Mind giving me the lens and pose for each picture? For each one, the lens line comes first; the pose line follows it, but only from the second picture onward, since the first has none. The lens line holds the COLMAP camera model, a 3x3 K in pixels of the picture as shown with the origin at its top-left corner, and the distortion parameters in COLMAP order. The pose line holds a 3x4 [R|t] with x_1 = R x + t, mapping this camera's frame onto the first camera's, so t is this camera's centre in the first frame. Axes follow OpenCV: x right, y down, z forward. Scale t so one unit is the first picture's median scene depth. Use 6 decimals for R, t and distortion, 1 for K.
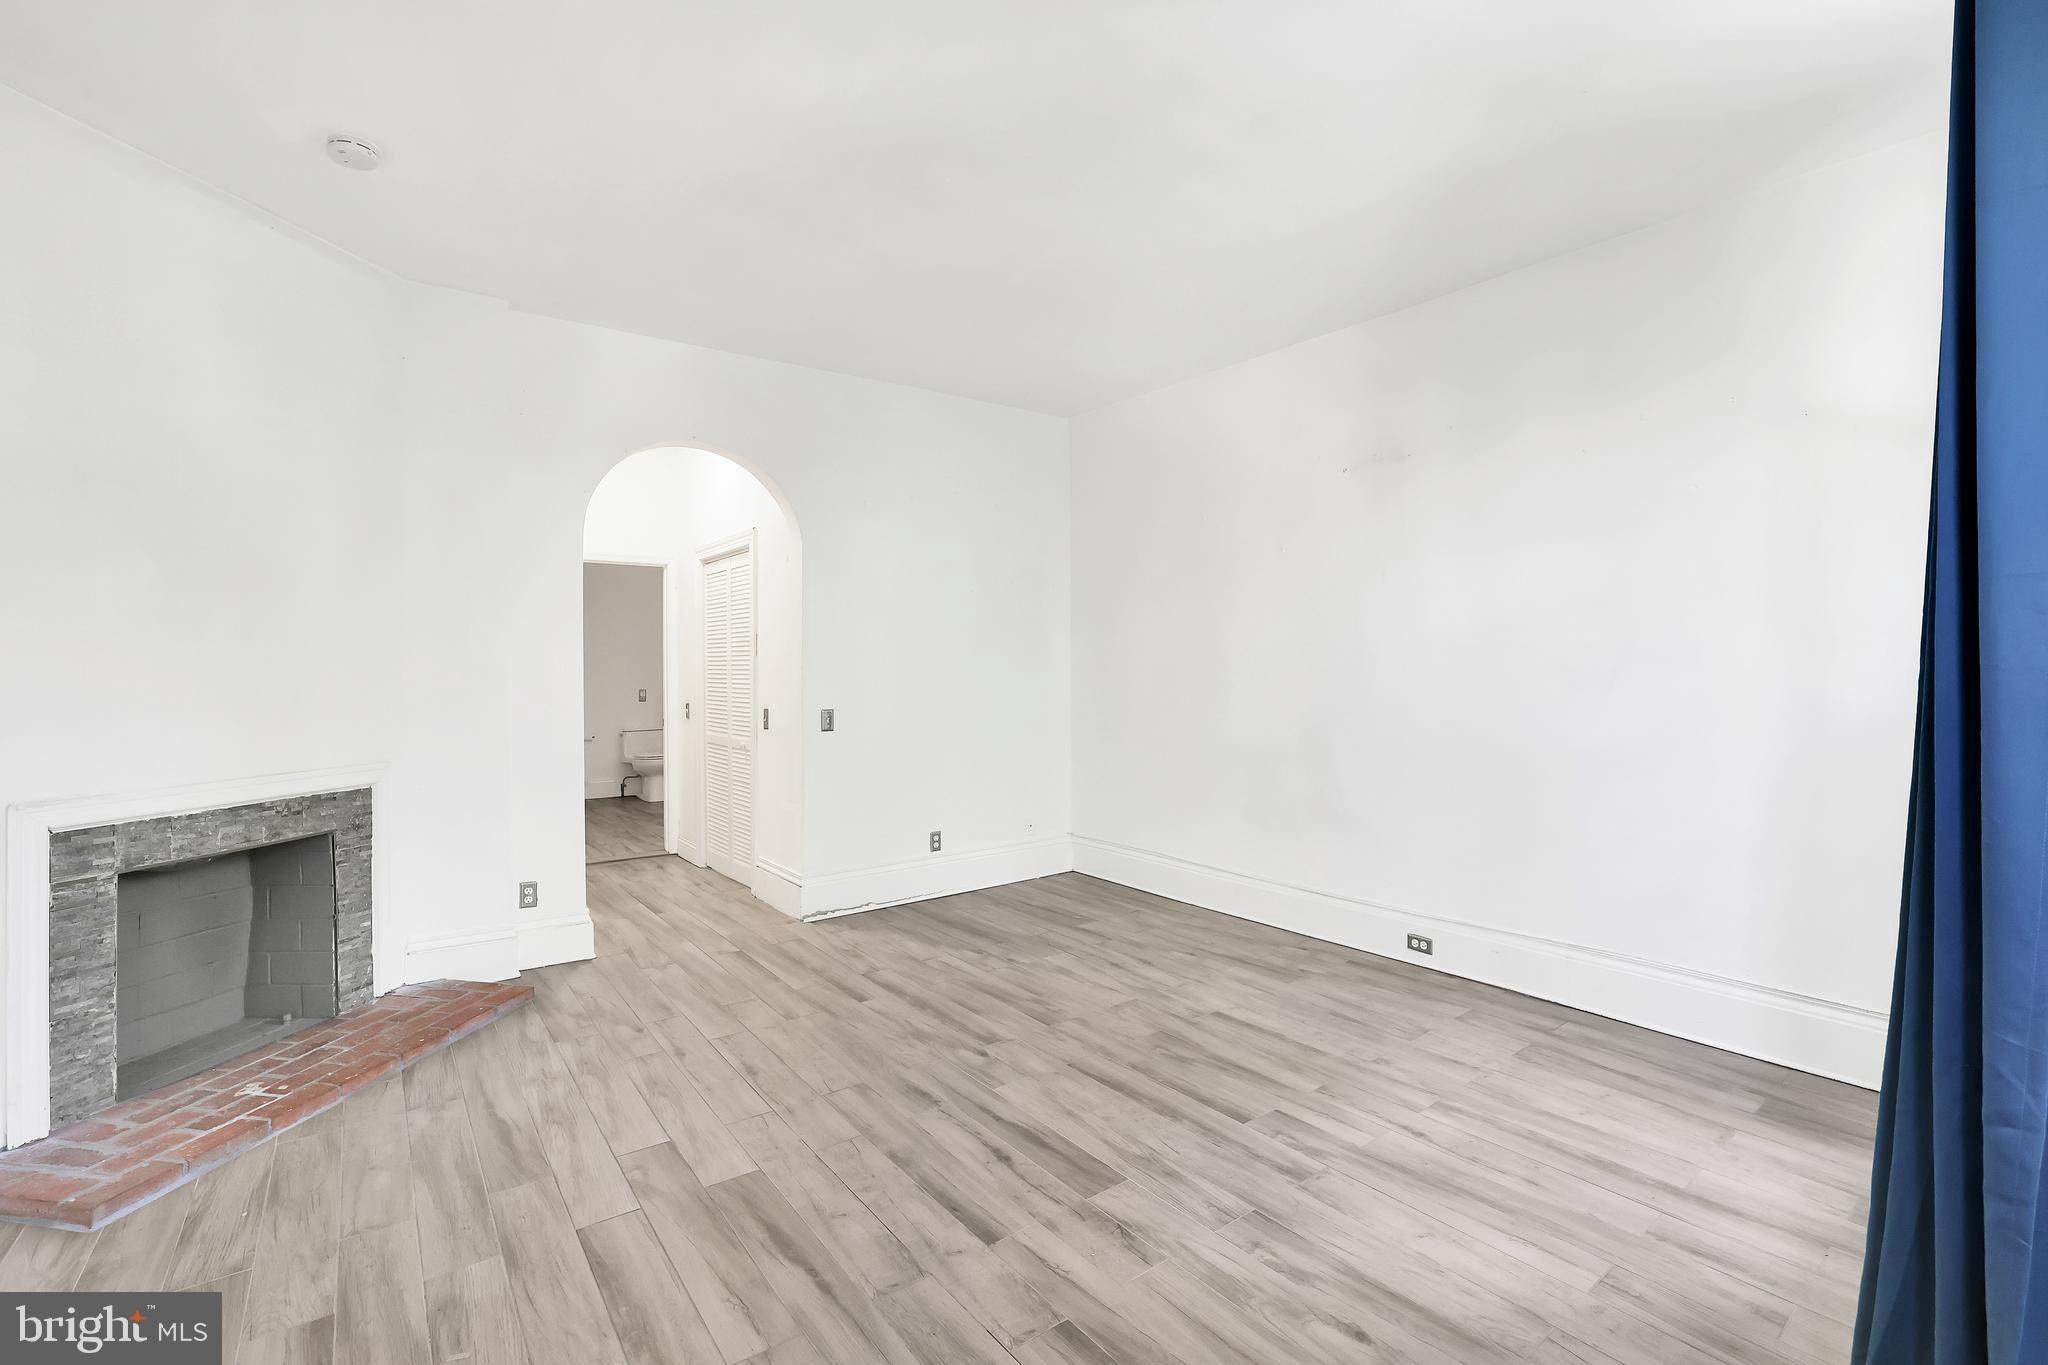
lens RADIAL K [[899.3, 0, 1013.4], [0, 899.3, 675.6], [0, 0, 1]] dist [-0.051445, 0.020271]
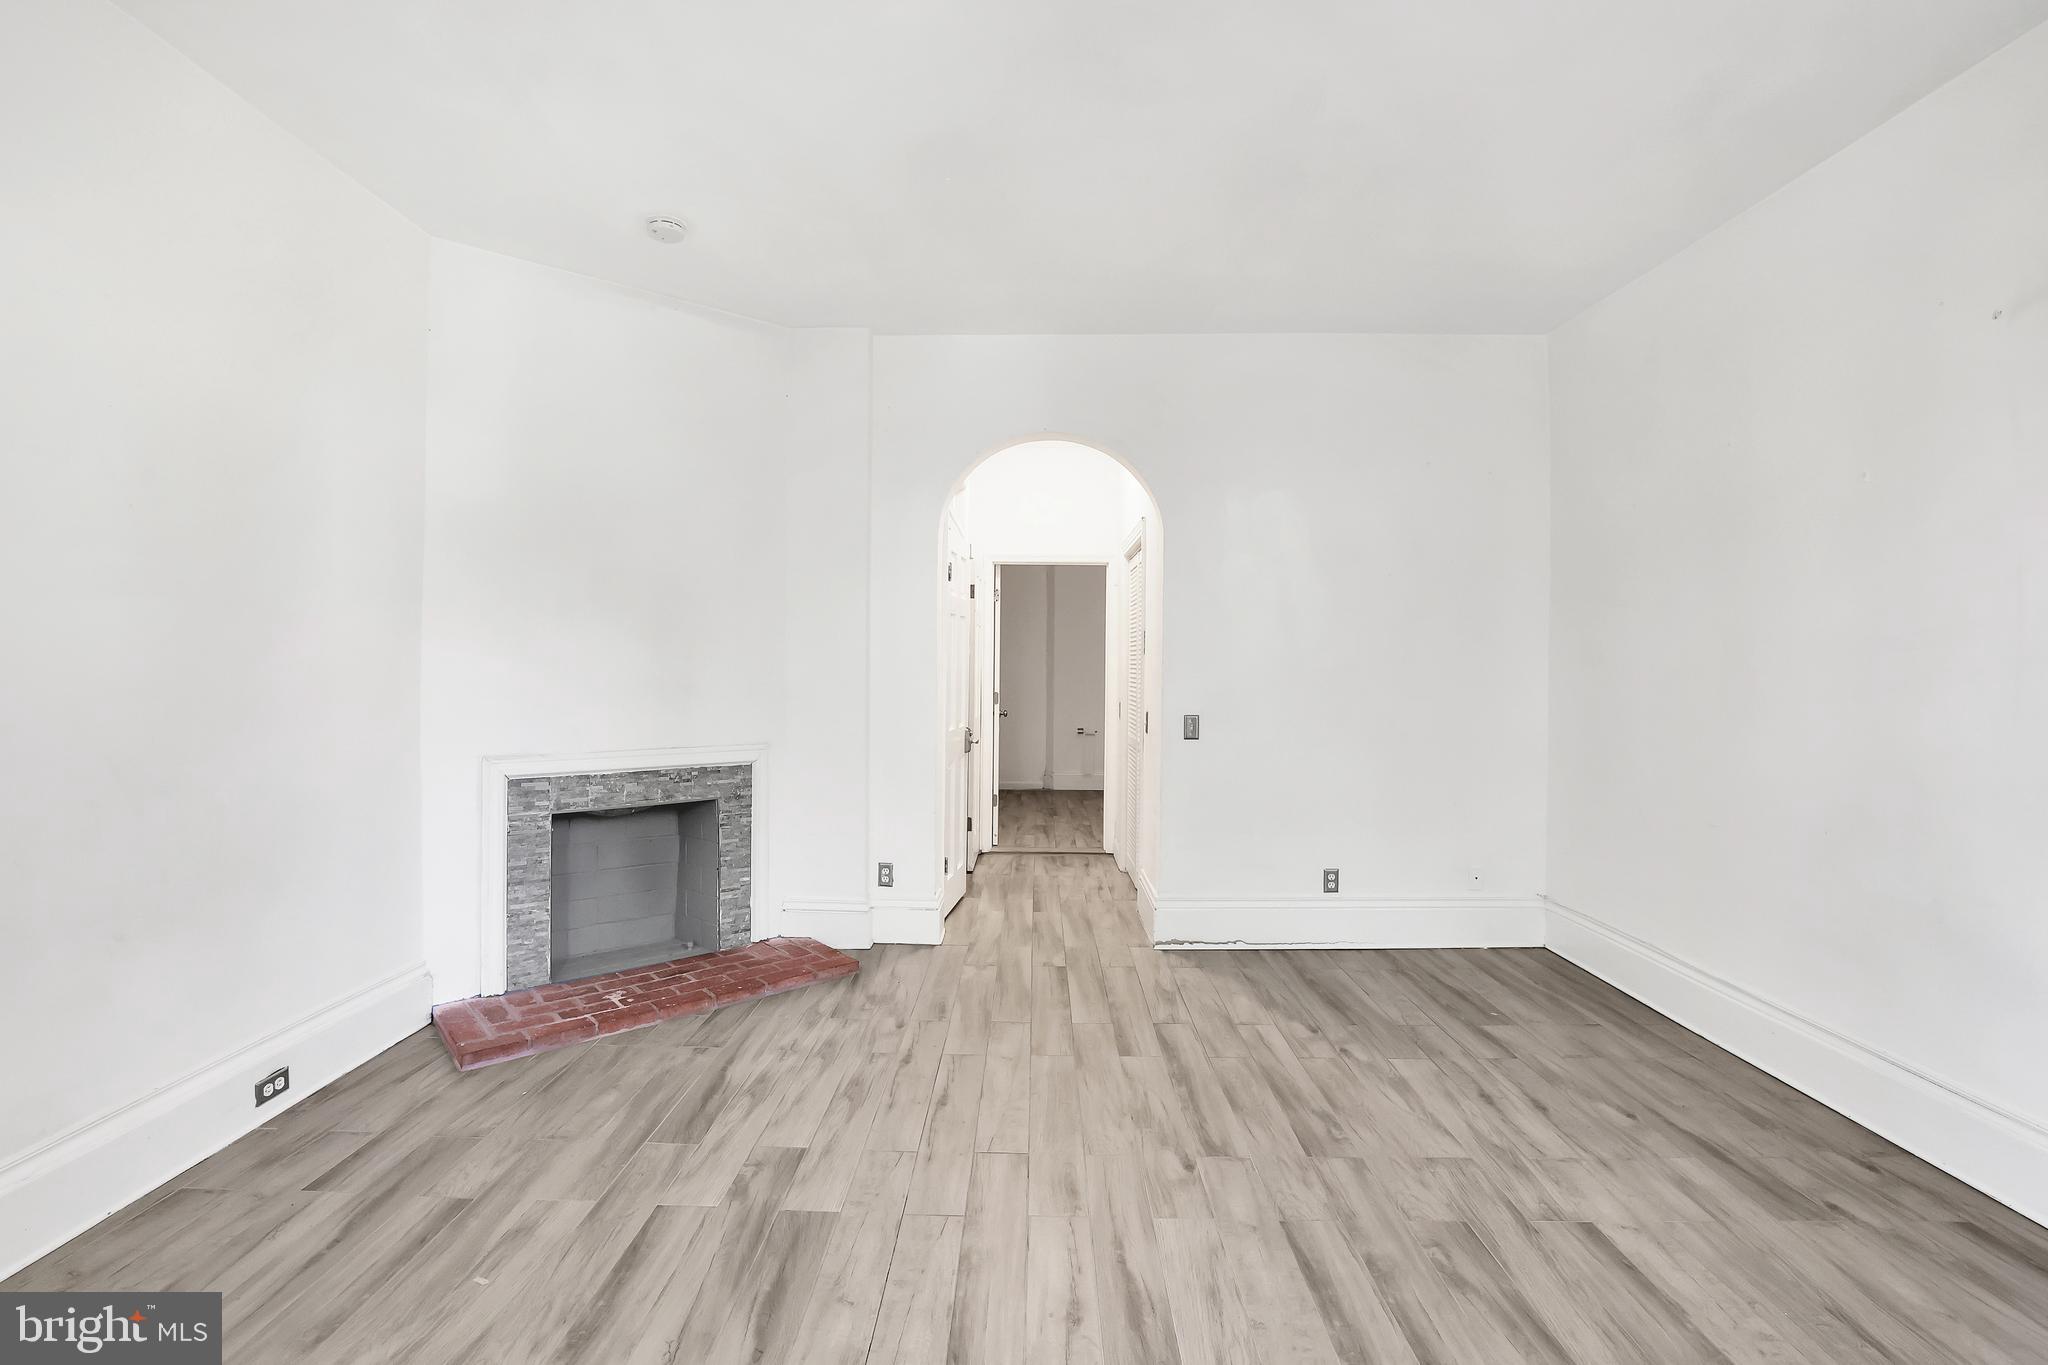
lens RADIAL K [[899.3, 0, 1013.4], [0, 899.3, 675.6], [0, 0, 1]] dist [-0.051445, 0.020271]
pose [[0.787605, 0.015845, -0.615977, 0.299096], [-0.017135, 0.999846, 0.003810, -0.002990], [0.615942, 0.007553, 0.787755, 0.281494]]
